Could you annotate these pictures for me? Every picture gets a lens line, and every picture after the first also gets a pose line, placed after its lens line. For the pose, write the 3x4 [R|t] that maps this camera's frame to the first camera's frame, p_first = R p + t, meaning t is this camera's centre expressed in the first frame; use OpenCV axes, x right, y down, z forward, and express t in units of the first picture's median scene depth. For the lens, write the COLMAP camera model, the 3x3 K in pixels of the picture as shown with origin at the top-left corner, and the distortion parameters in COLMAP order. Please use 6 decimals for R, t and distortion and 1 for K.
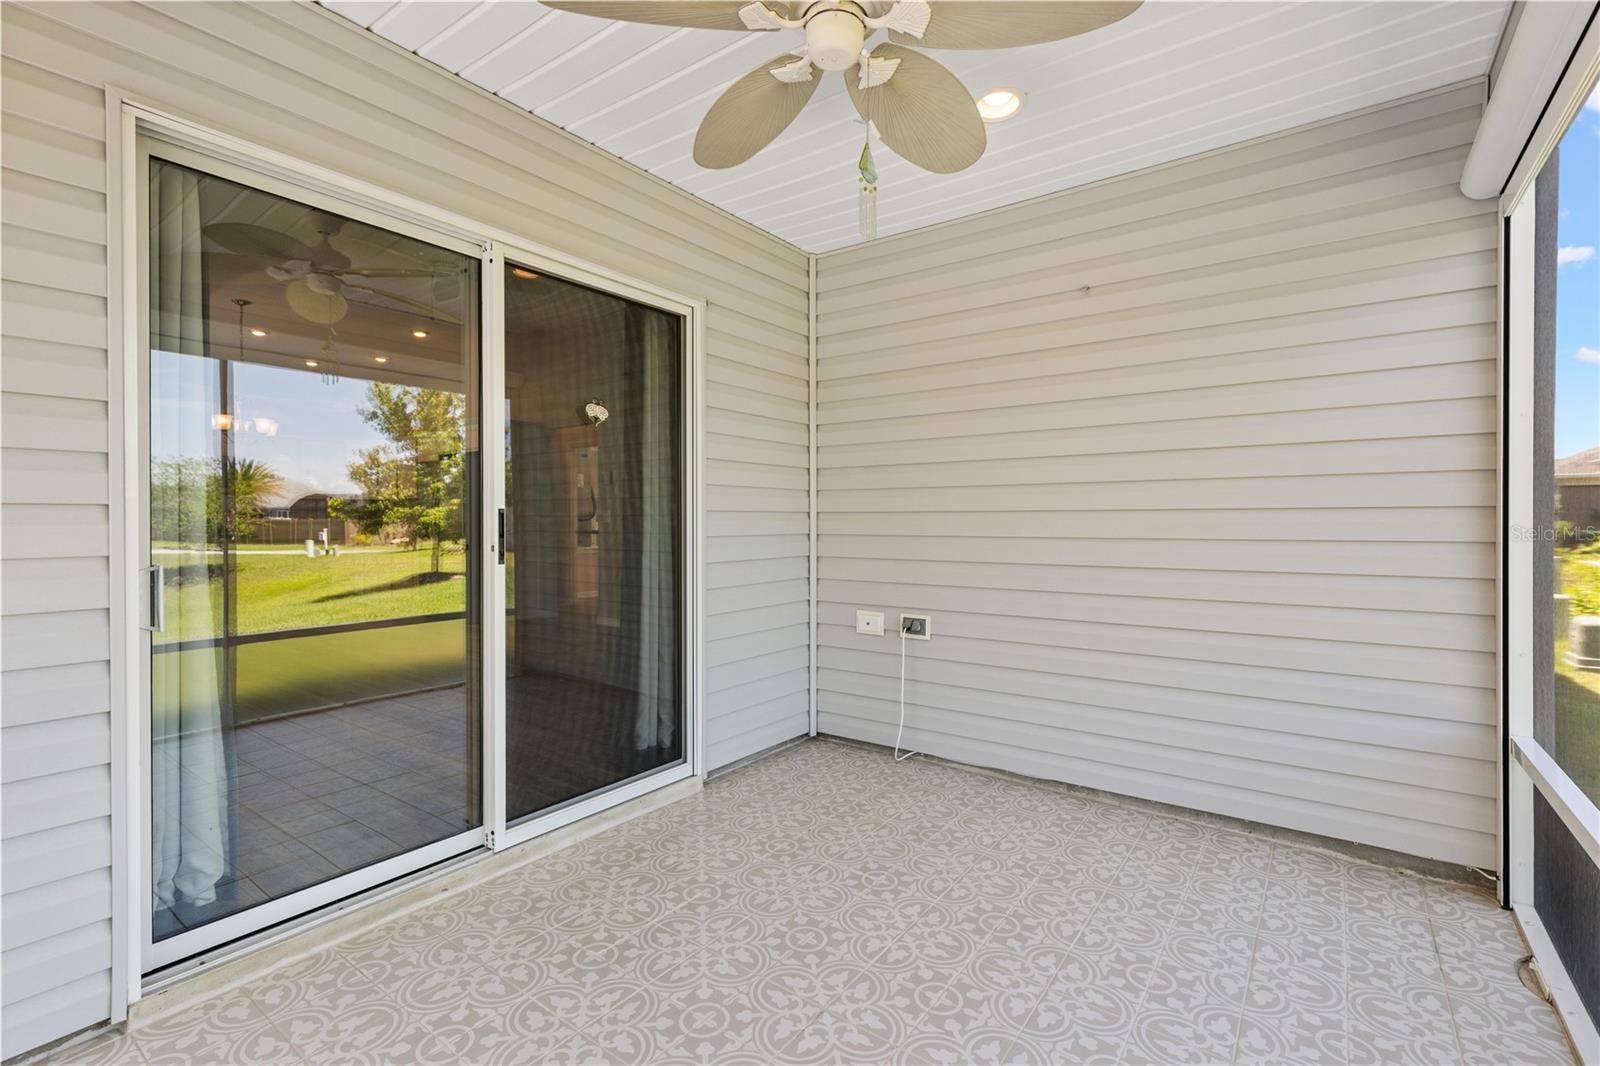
lens RADIAL K [[723.5, 0, 804.9], [0, 723.5, 536.9], [0, 0, 1]] dist [0.007631, -0.000594]
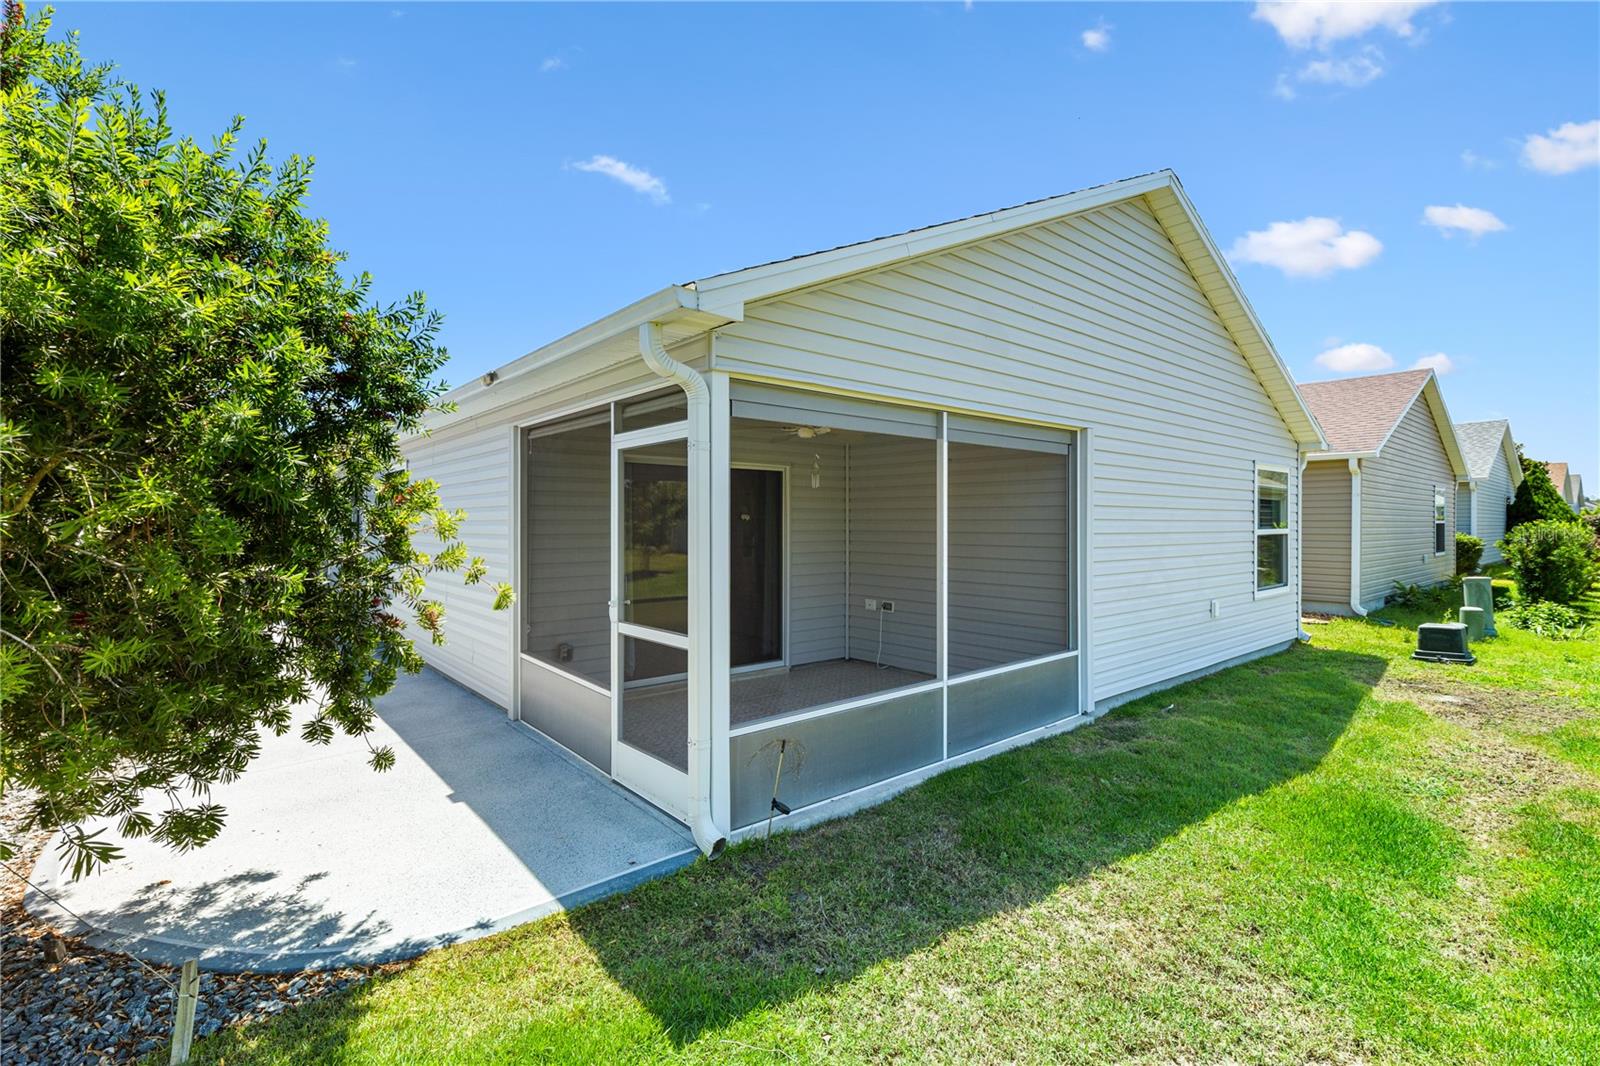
lens RADIAL K [[723.5, 0, 800.7], [0, 723.5, 526.0], [0, 0, 1]] dist [0.007631, -0.000594]
pose [[0.972155, 0.003656, -0.234308, 0.393541], [-0.006740, 0.999901, -0.012363, -0.086098], [0.234240, 0.013598, 0.972084, -1.131214]]
